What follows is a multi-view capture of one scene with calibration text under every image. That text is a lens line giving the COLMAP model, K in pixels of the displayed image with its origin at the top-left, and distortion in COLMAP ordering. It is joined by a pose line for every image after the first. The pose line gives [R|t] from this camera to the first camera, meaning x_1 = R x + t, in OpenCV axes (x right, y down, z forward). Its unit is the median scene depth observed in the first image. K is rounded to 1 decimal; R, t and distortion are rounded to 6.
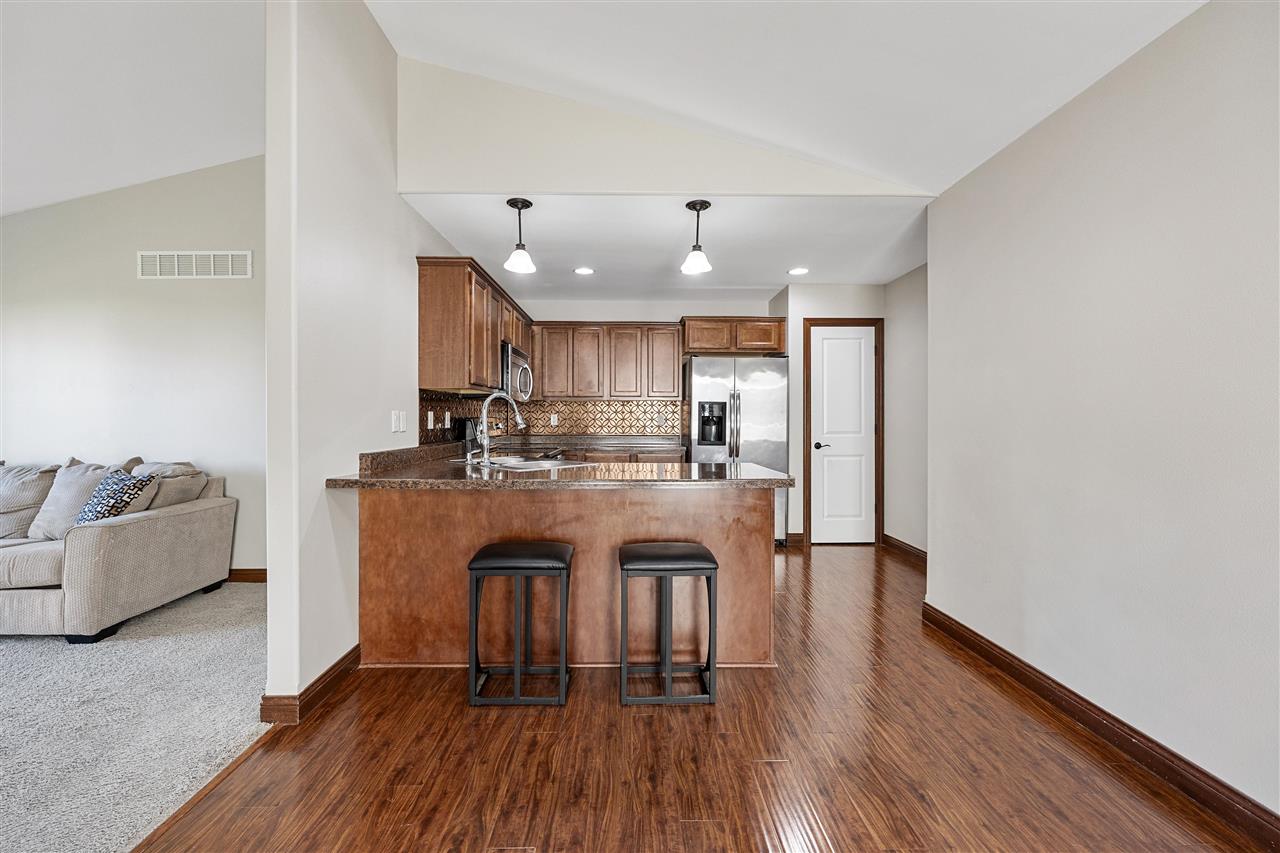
lens RADIAL K [[517.4, 0, 624.3], [0, 517.4, 420.4], [0, 0, 1]] dist [-0.003370, 0.000299]
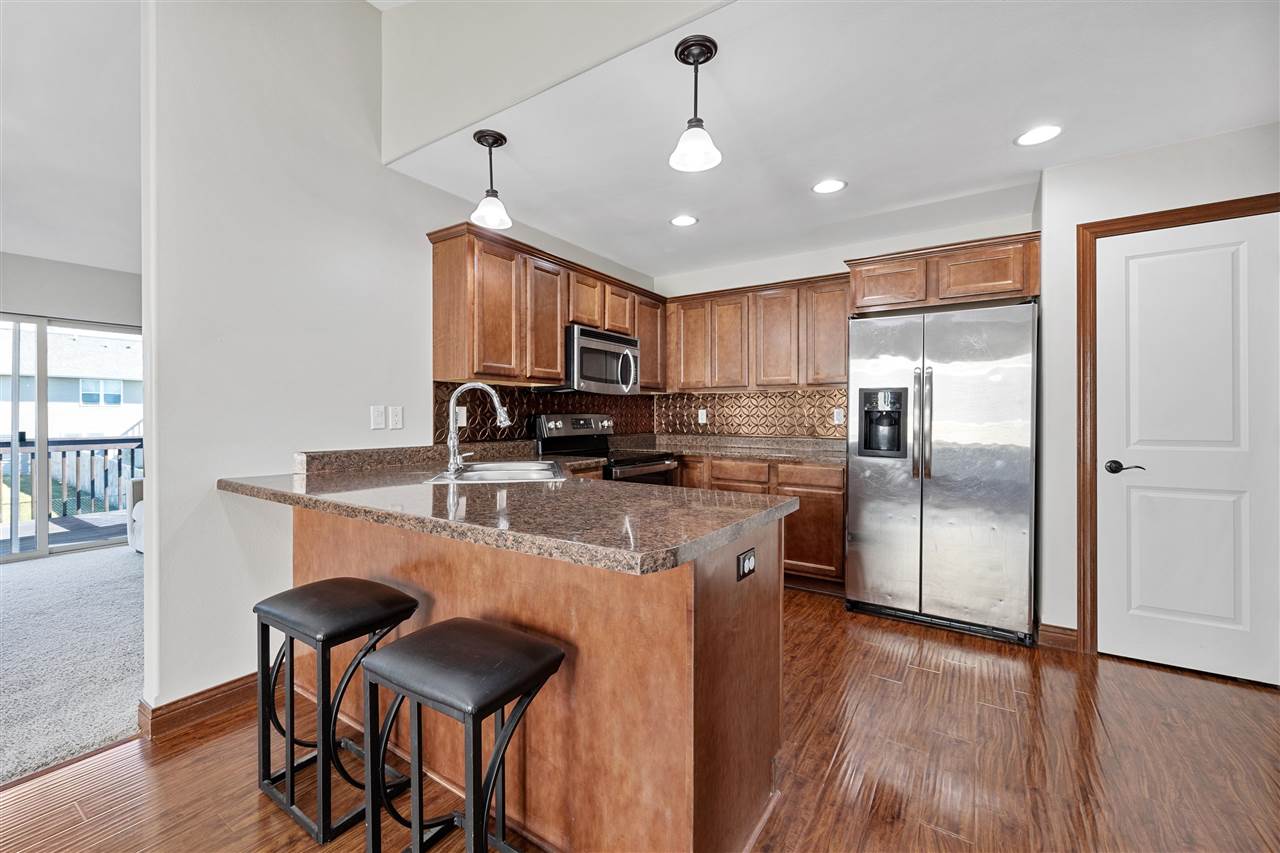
lens RADIAL K [[517.4, 0, 629.4], [0, 517.4, 416.2], [0, 0, 1]] dist [-0.003370, 0.000299]
pose [[0.828821, -0.000703, -0.559513, 0.387893], [-0.001748, 0.999991, -0.003846, 0.002020], [0.559511, 0.004166, 0.828813, 0.449701]]
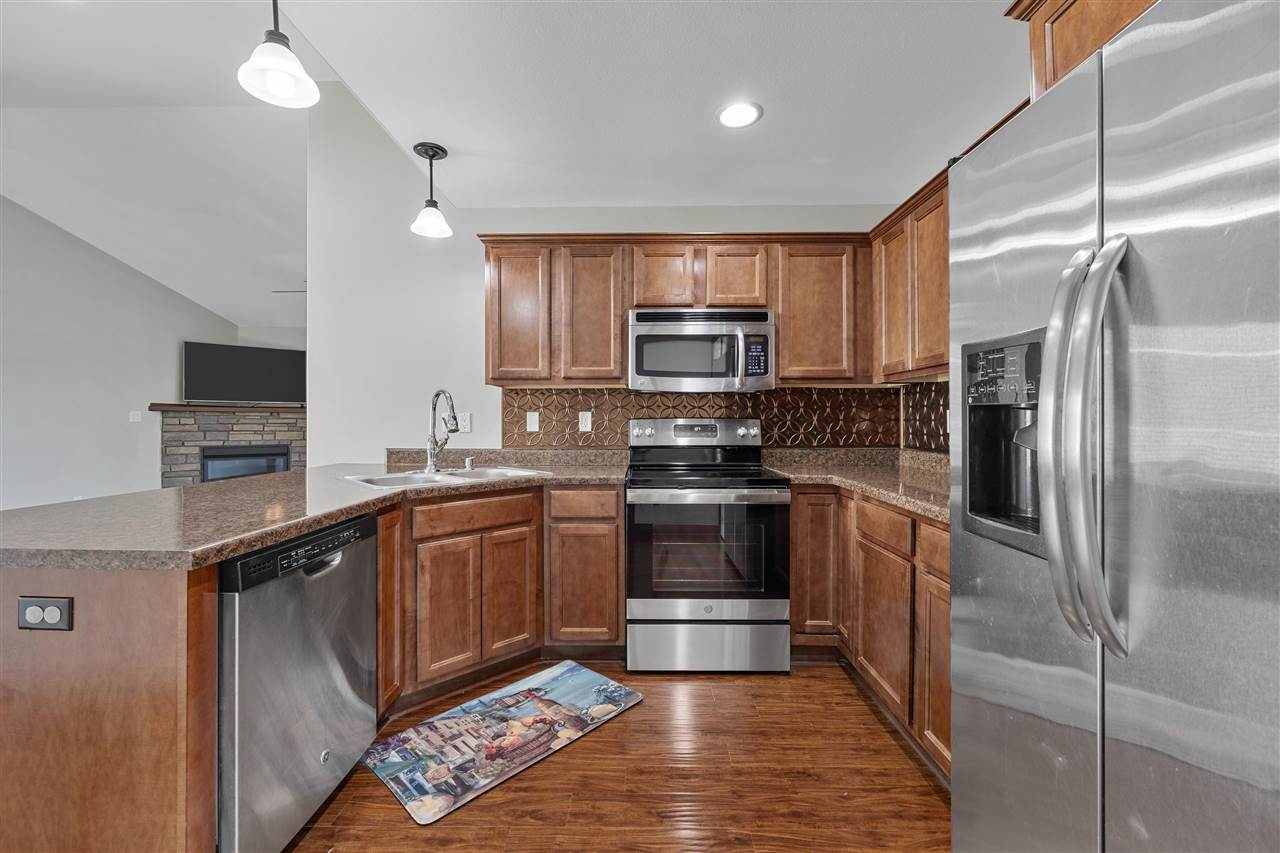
lens RADIAL K [[517.4, 0, 637.4], [0, 517.4, 417.2], [0, 0, 1]] dist [-0.003370, 0.000299]
pose [[-0.017680, -0.009897, -0.999795, 0.563412], [-0.006130, 0.999933, -0.009790, -0.000881], [0.999825, 0.005955, -0.017740, 1.270878]]
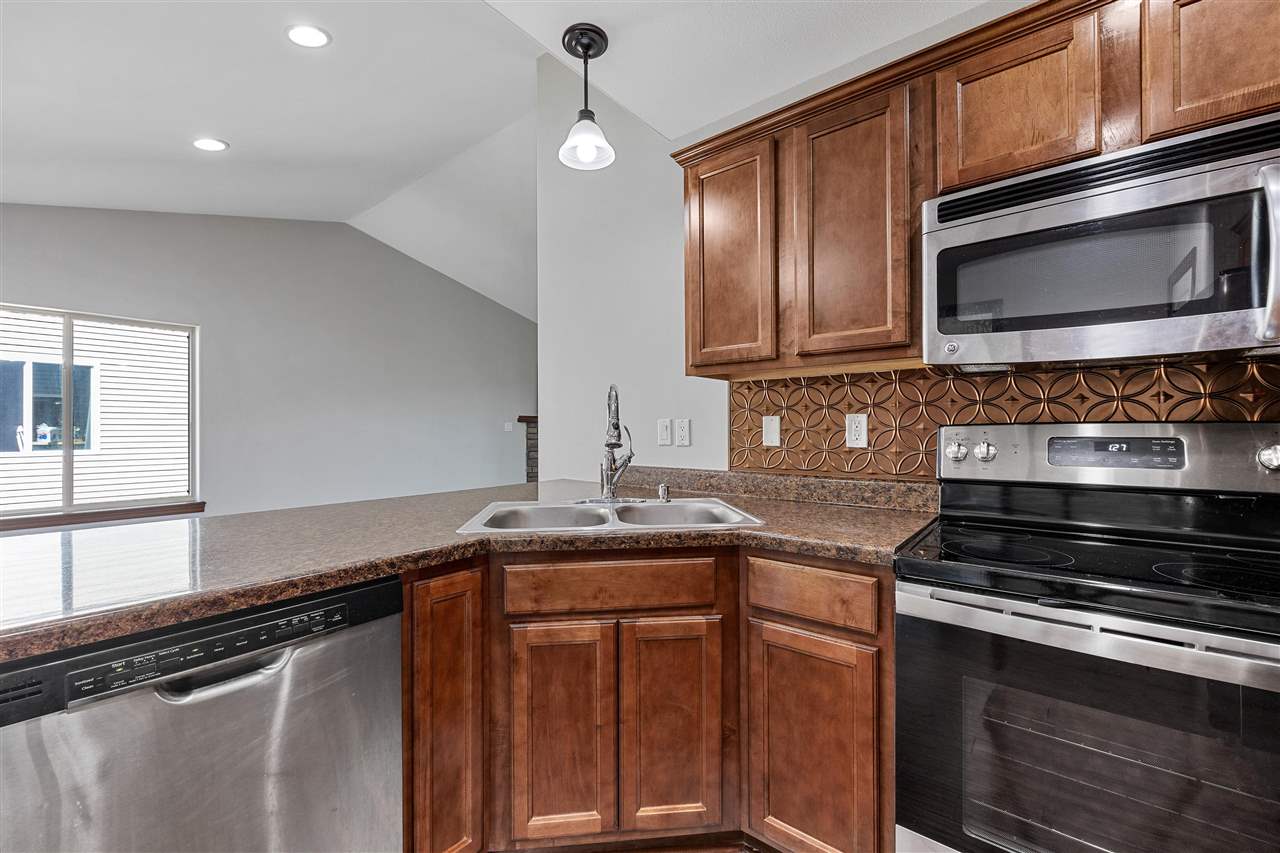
lens RADIAL K [[517.4, 0, 635.5], [0, 517.4, 428.4], [0, 0, 1]] dist [-0.003370, 0.000299]
pose [[-0.631123, -0.001542, -0.775681, 0.186792], [-0.002228, 0.999998, -0.000175, -0.003309], [0.775680, 0.001618, -0.631125, 1.323825]]
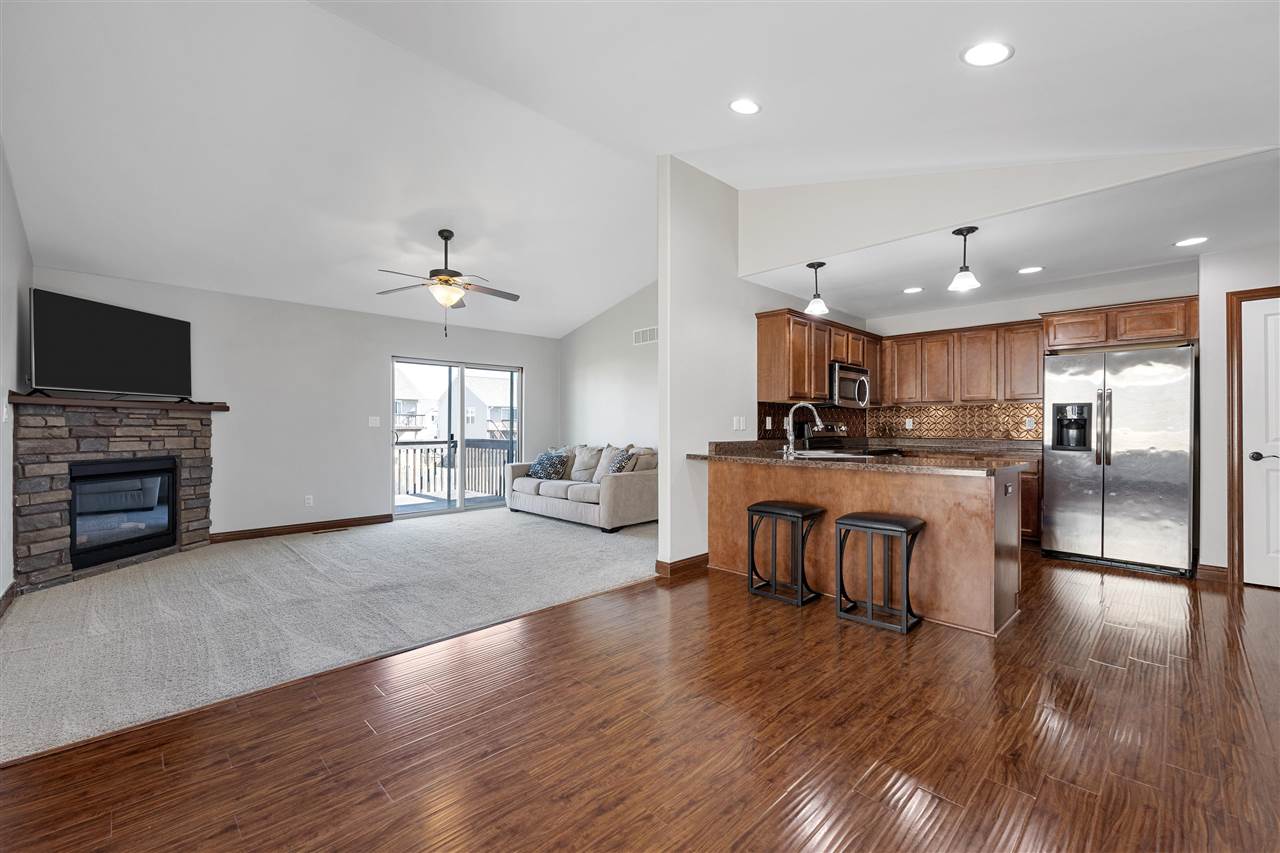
lens RADIAL K [[517.4, 0, 633.5], [0, 517.4, 423.7], [0, 0, 1]] dist [-0.003370, 0.000299]
pose [[0.684193, -0.003385, -0.729293, 0.445335], [-0.003628, 0.999961, -0.008046, 0.015224], [0.729292, 0.008151, 0.684154, -0.278646]]
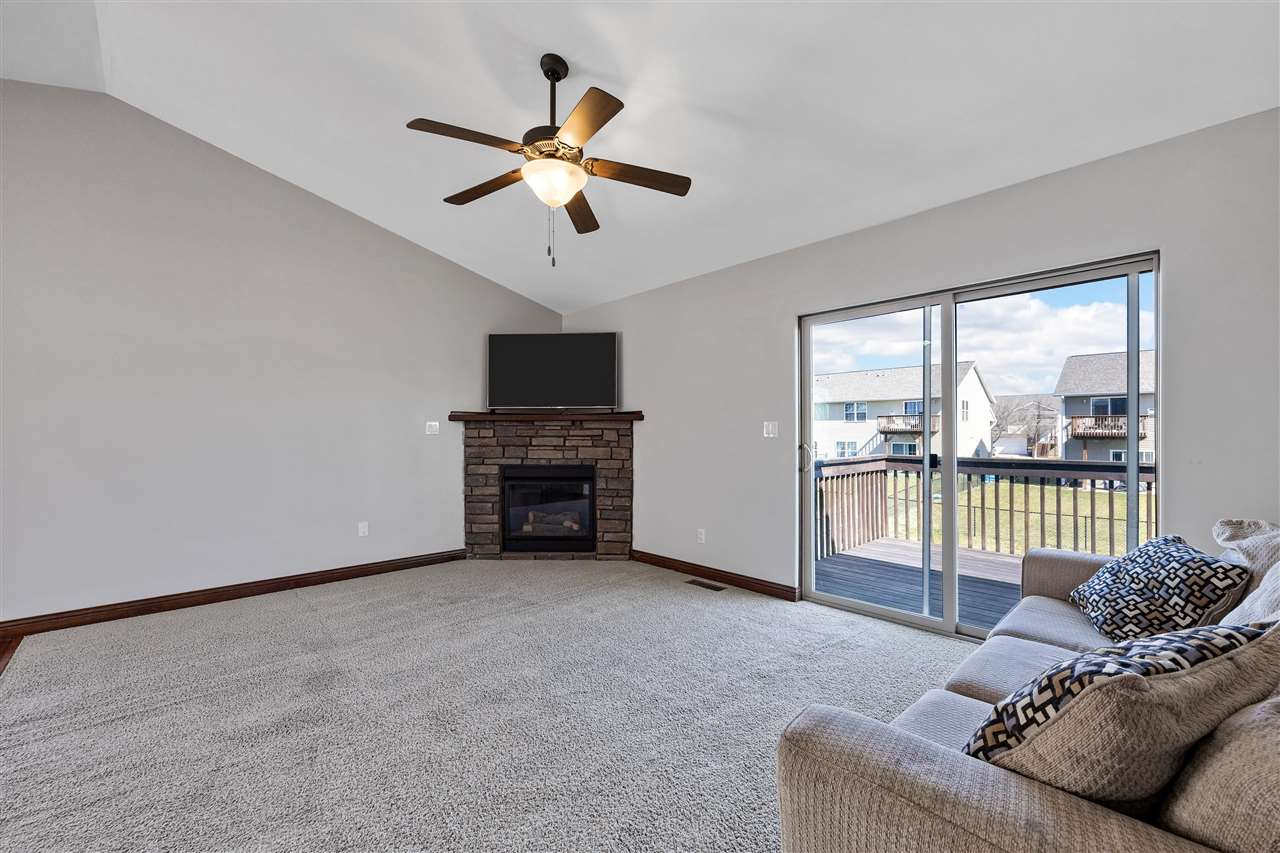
lens RADIAL K [[517.4, 0, 645.7], [0, 517.4, 429.1], [0, 0, 1]] dist [-0.003370, 0.000299]
pose [[-0.724864, -0.000595, -0.688892, -0.606759], [-0.000443, 1.000000, -0.000399, -0.006730], [0.688892, 0.000016, -0.724864, 1.012618]]
